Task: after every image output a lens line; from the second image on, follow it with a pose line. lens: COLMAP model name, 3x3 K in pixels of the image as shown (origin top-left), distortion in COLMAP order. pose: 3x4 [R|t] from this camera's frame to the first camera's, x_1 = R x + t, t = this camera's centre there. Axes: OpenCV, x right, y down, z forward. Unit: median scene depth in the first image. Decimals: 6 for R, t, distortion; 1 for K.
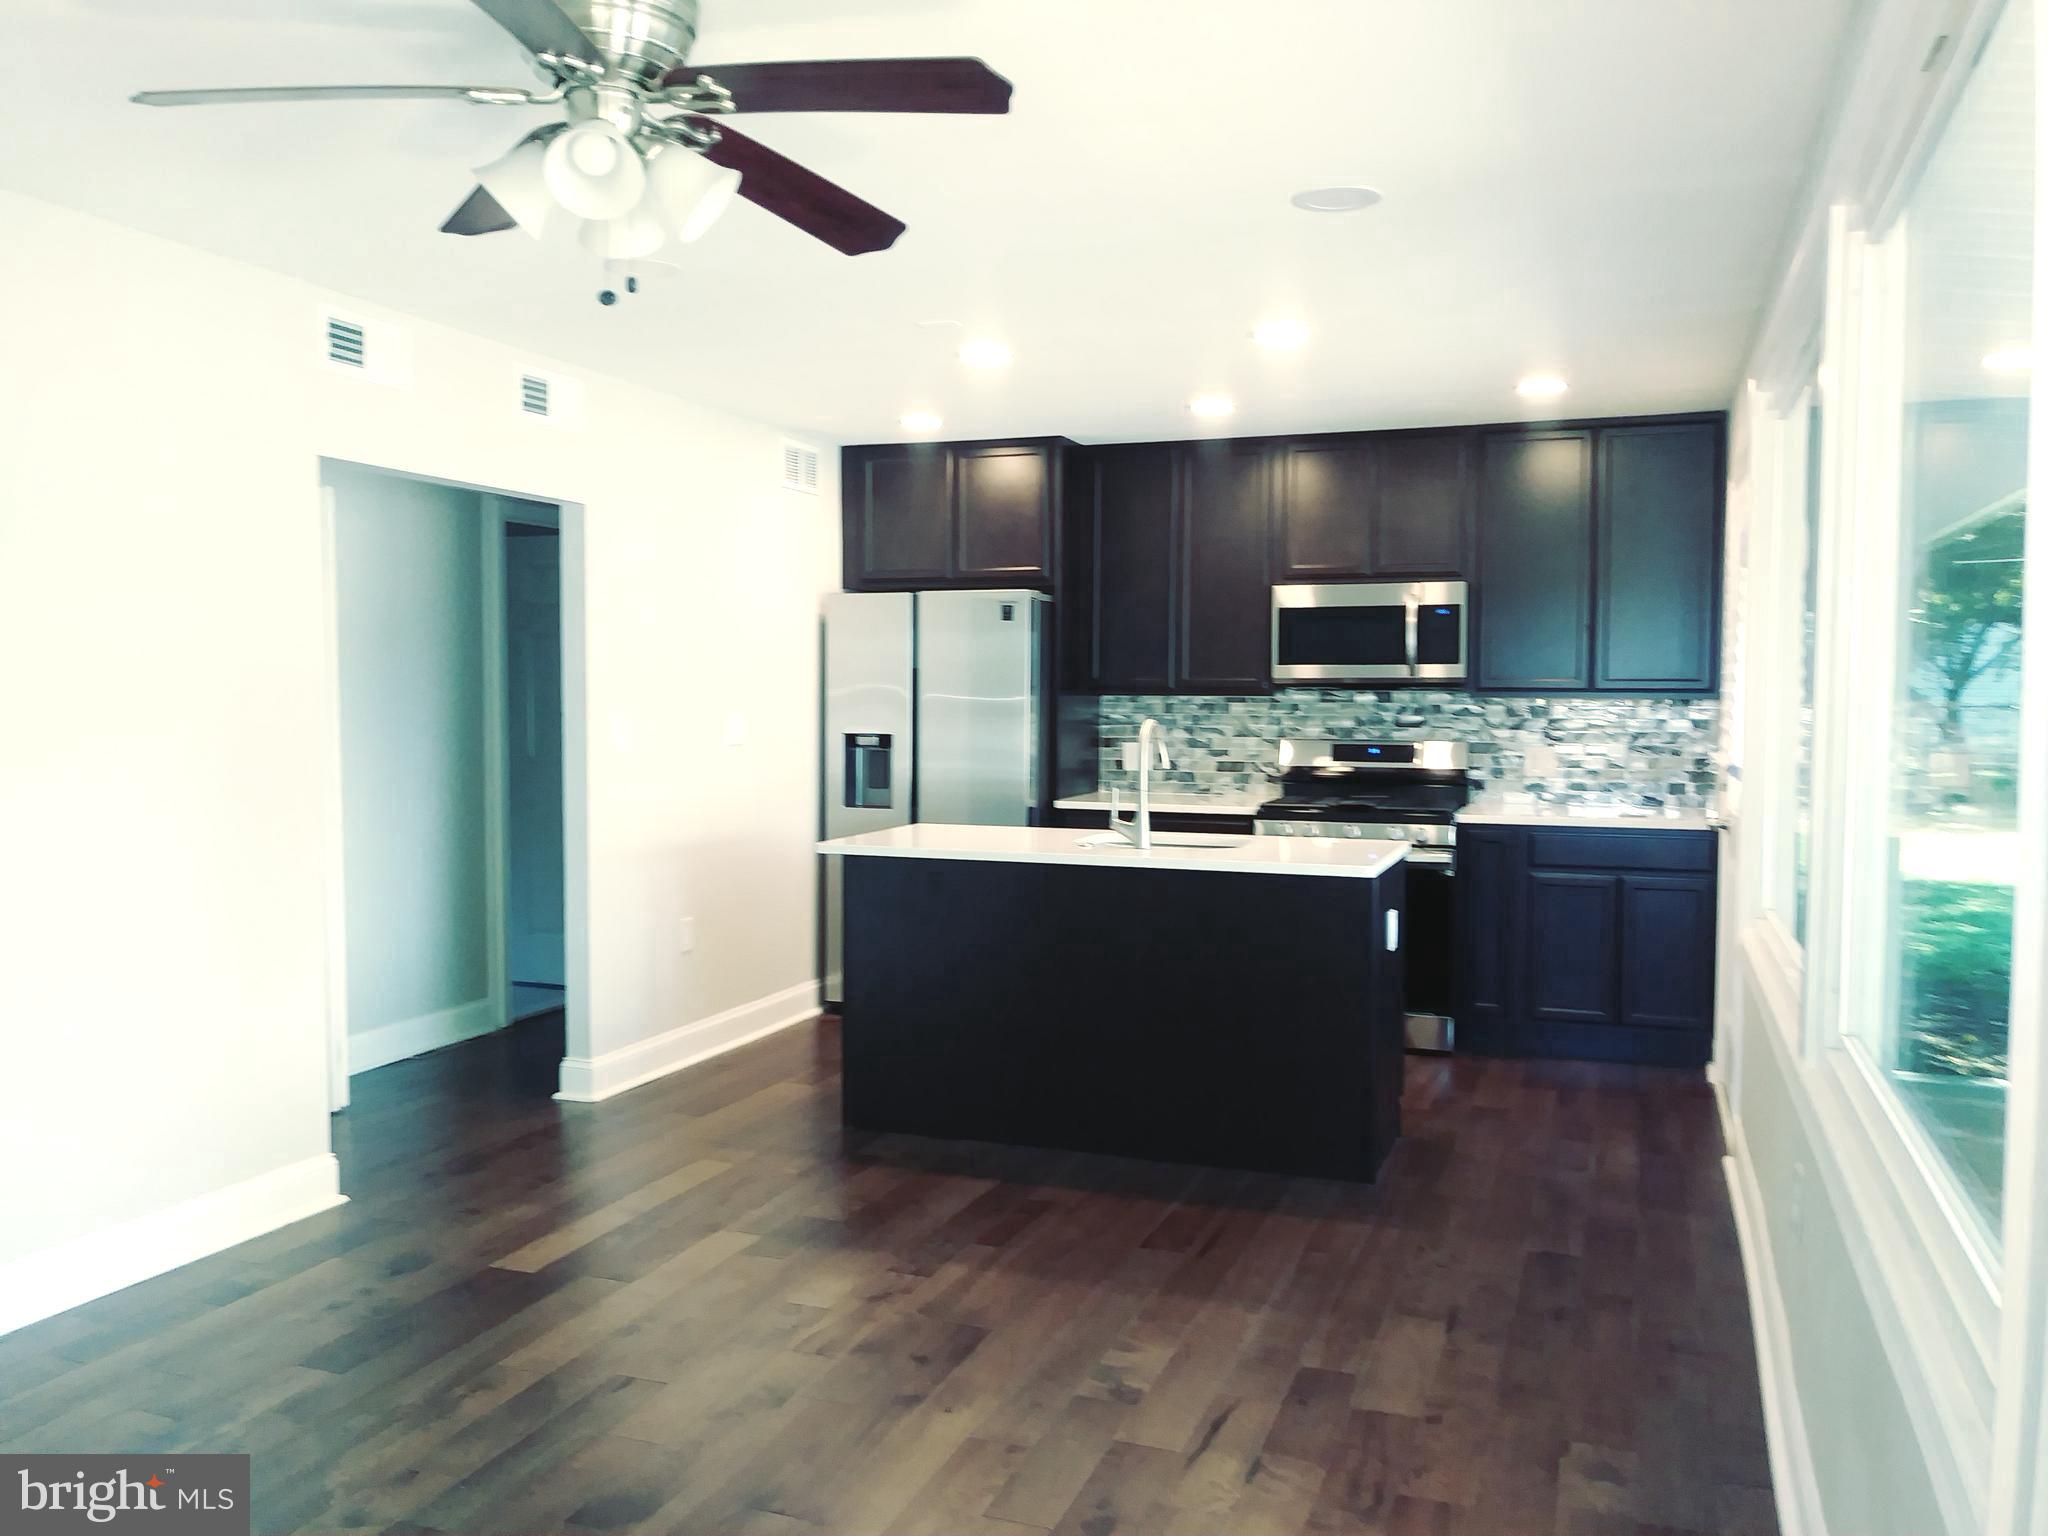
lens RADIAL K [[1645.7, 0, 1024.0], [0, 1645.7, 768.0], [0, 0, 1]] dist [0.002159, -0.036238]
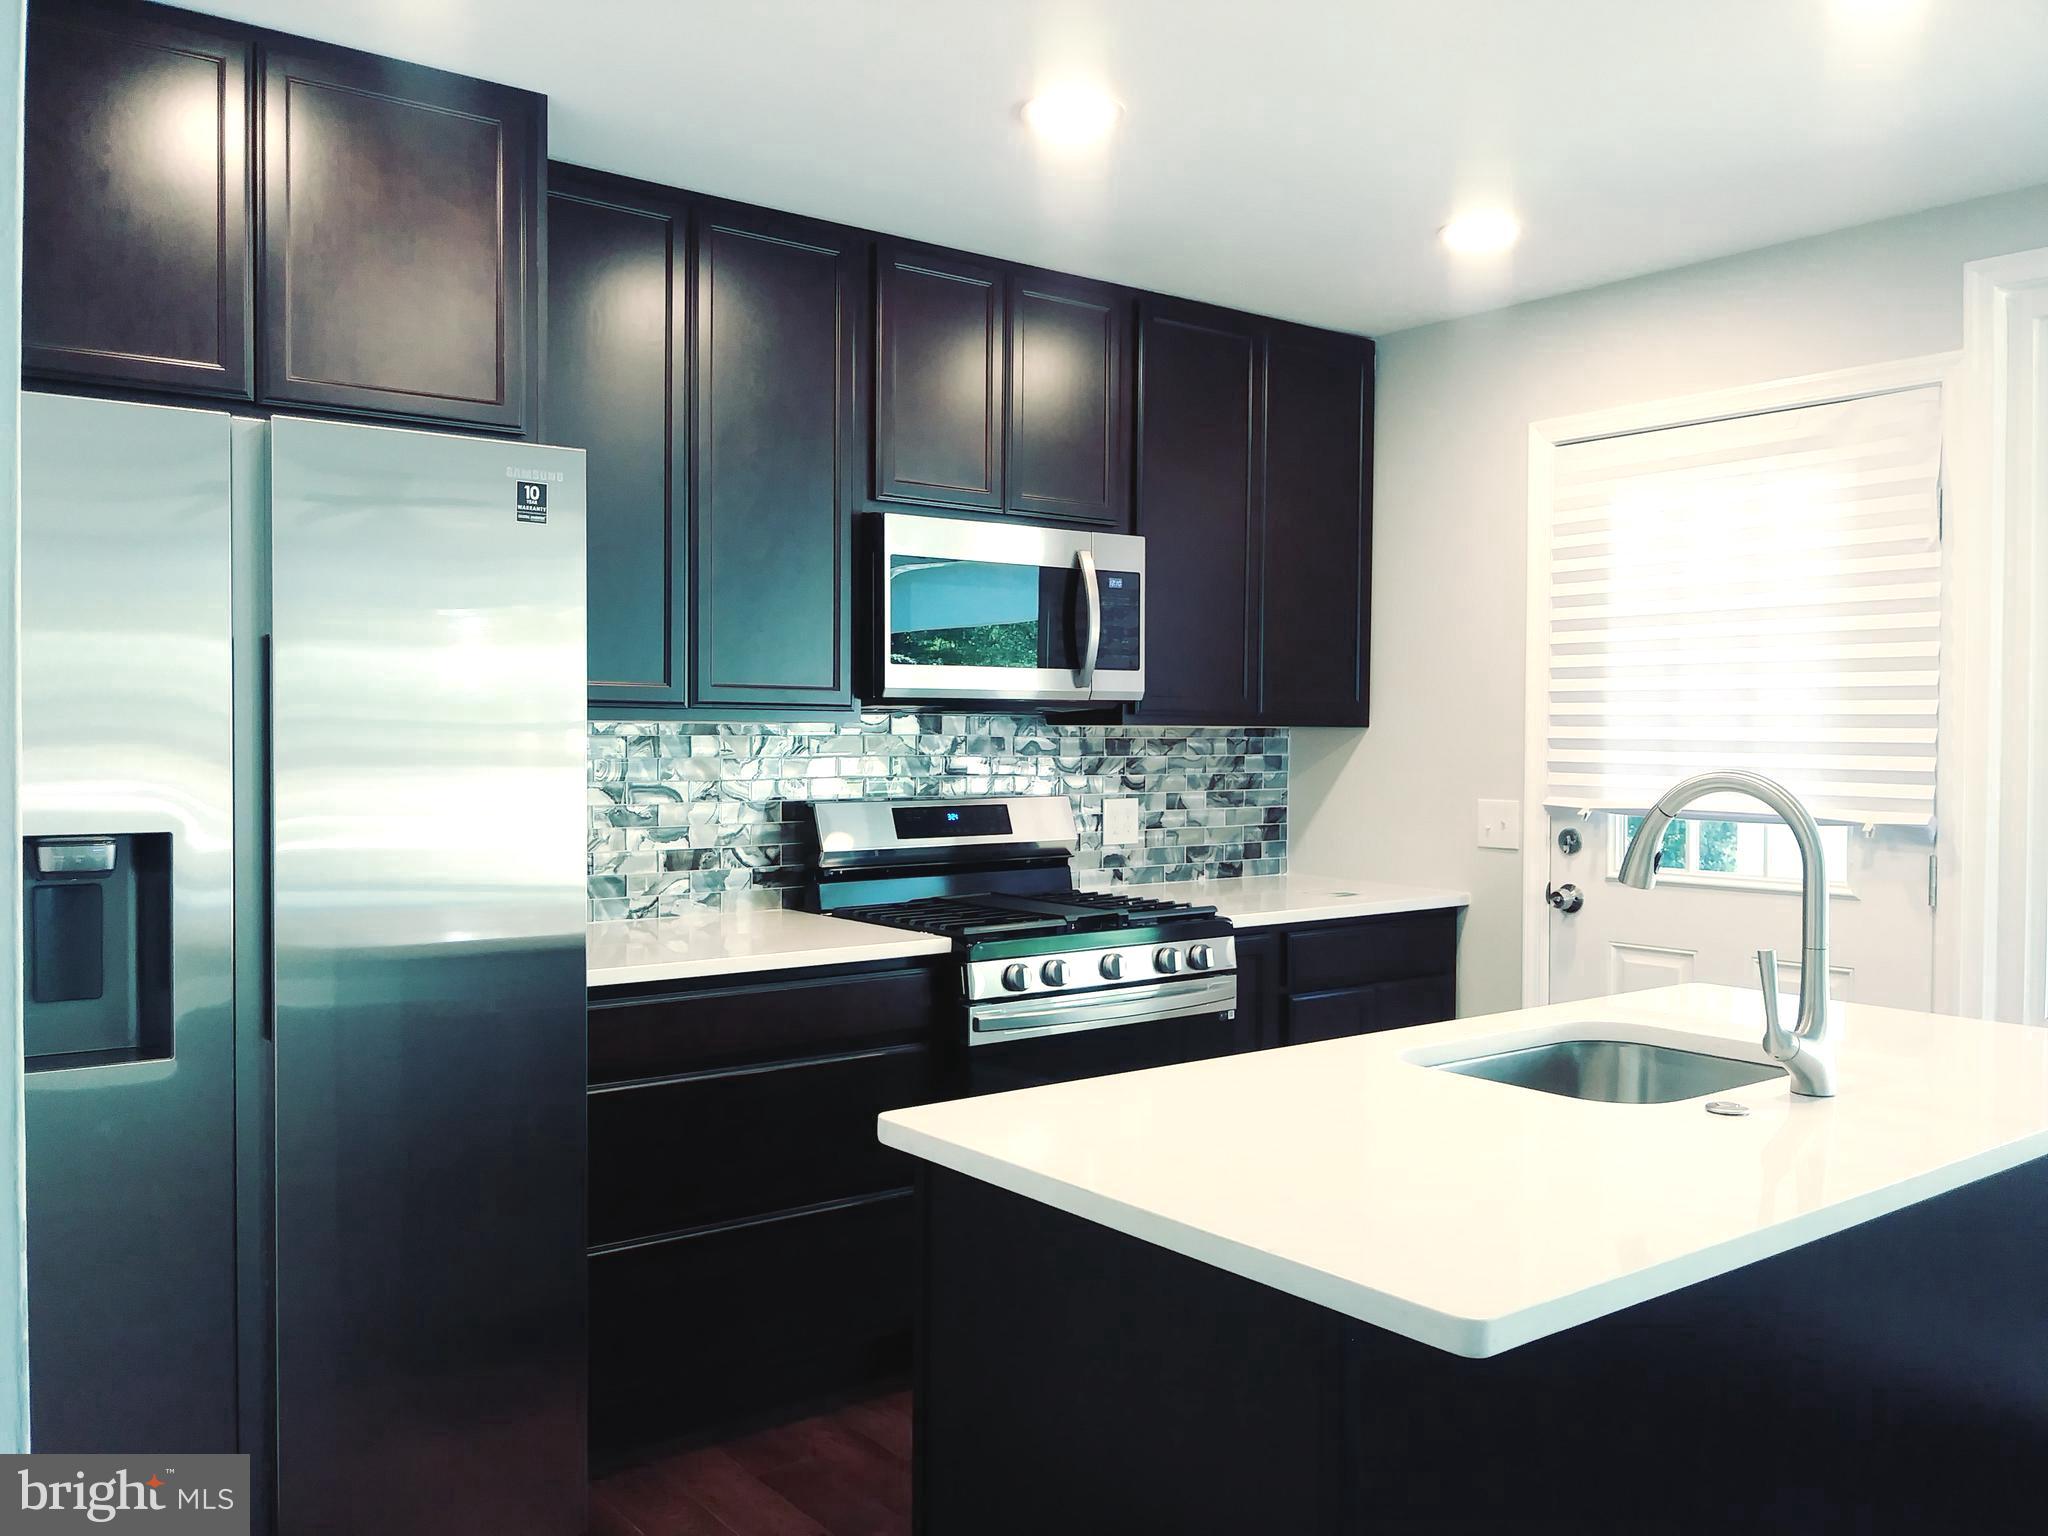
lens RADIAL K [[1645.7, 0, 1024.0], [0, 1645.7, 768.0], [0, 0, 1]] dist [0.002159, -0.036238]
pose [[0.522402, -0.018889, 0.852490, -0.270972], [0.041420, 0.999137, -0.003245, -0.024767], [-0.851693, 0.037005, 0.522733, 0.678074]]
